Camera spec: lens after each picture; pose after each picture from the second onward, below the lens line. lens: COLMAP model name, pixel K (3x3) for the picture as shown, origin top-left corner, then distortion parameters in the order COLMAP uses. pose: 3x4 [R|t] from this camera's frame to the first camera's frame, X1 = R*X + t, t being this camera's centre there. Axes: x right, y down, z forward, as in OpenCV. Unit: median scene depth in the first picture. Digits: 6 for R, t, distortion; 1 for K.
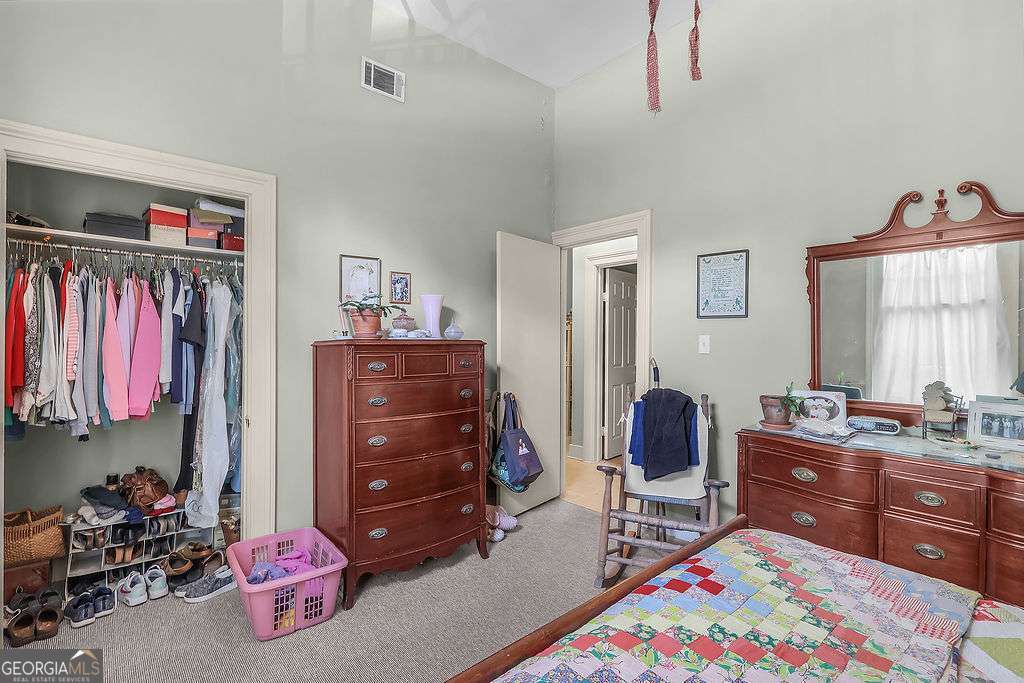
lens RADIAL K [[500.9, 0, 514.9], [0, 500.9, 344.4], [0, 0, 1]] dist [-0.002879, -0.000416]
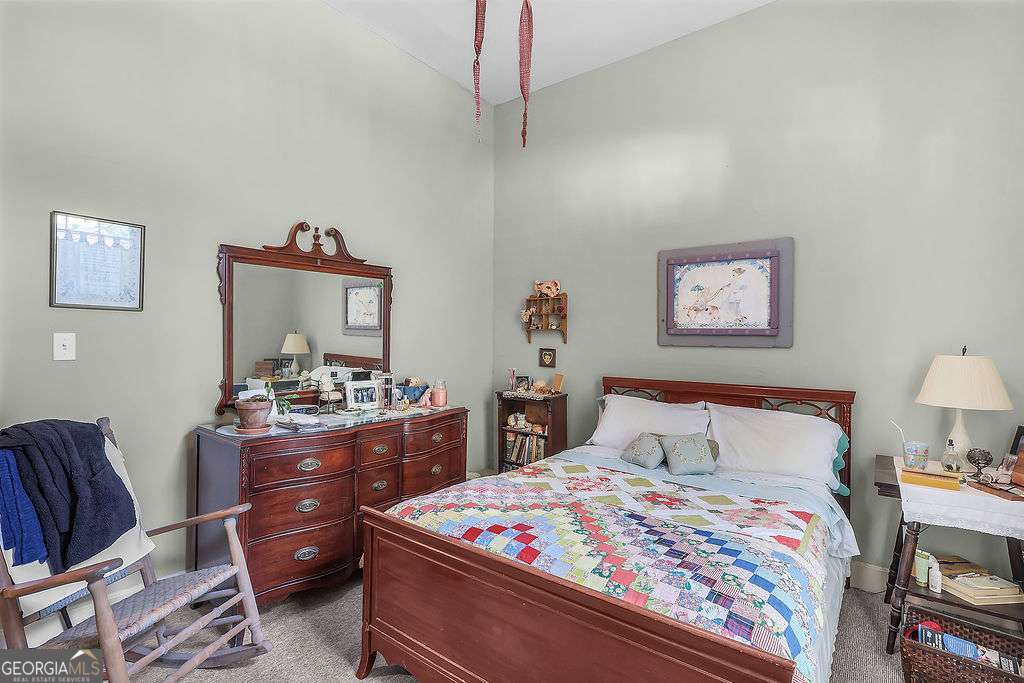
lens RADIAL K [[476.5, 0, 508.9], [0, 476.5, 335.8], [0, 0, 1]] dist [0.000404, 0.000133]
pose [[-0.182552, 0.000950, 0.983196, -0.543310], [0.005544, 0.999985, 0.000063, -0.017877], [-0.983181, 0.005462, -0.182554, 0.804446]]
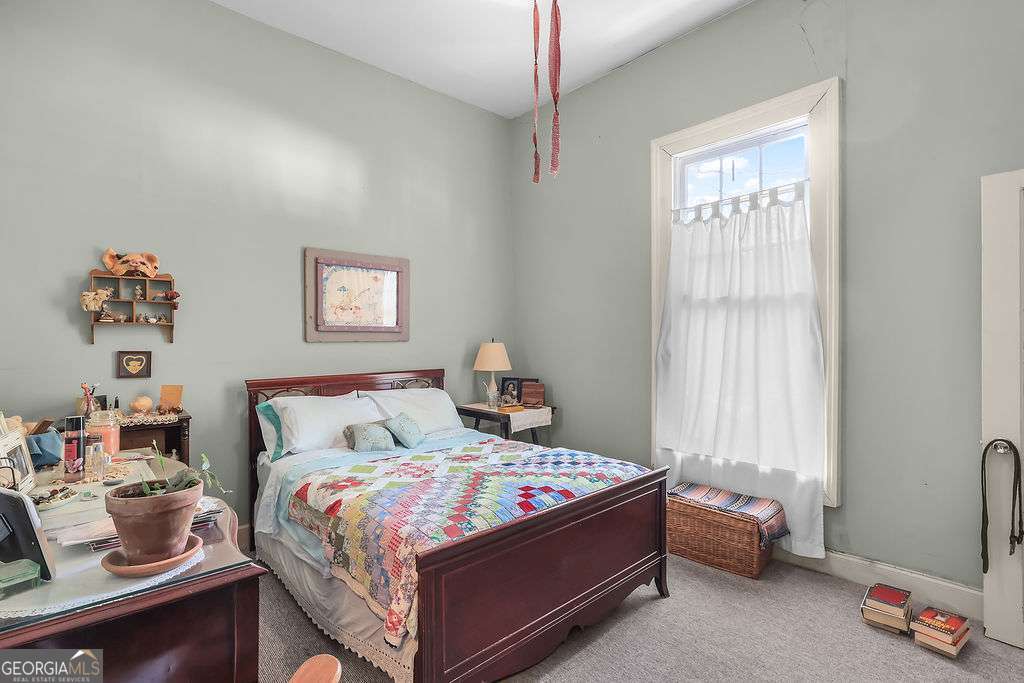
lens RADIAL K [[476.5, 0, 508.9], [0, 476.5, 335.8], [0, 0, 1]] dist [0.000404, 0.000133]
pose [[-0.999998, -0.000927, 0.001611, 0.285242], [-0.000901, 0.999875, 0.015774, -0.029377], [-0.001625, 0.015772, -0.999874, 1.633206]]
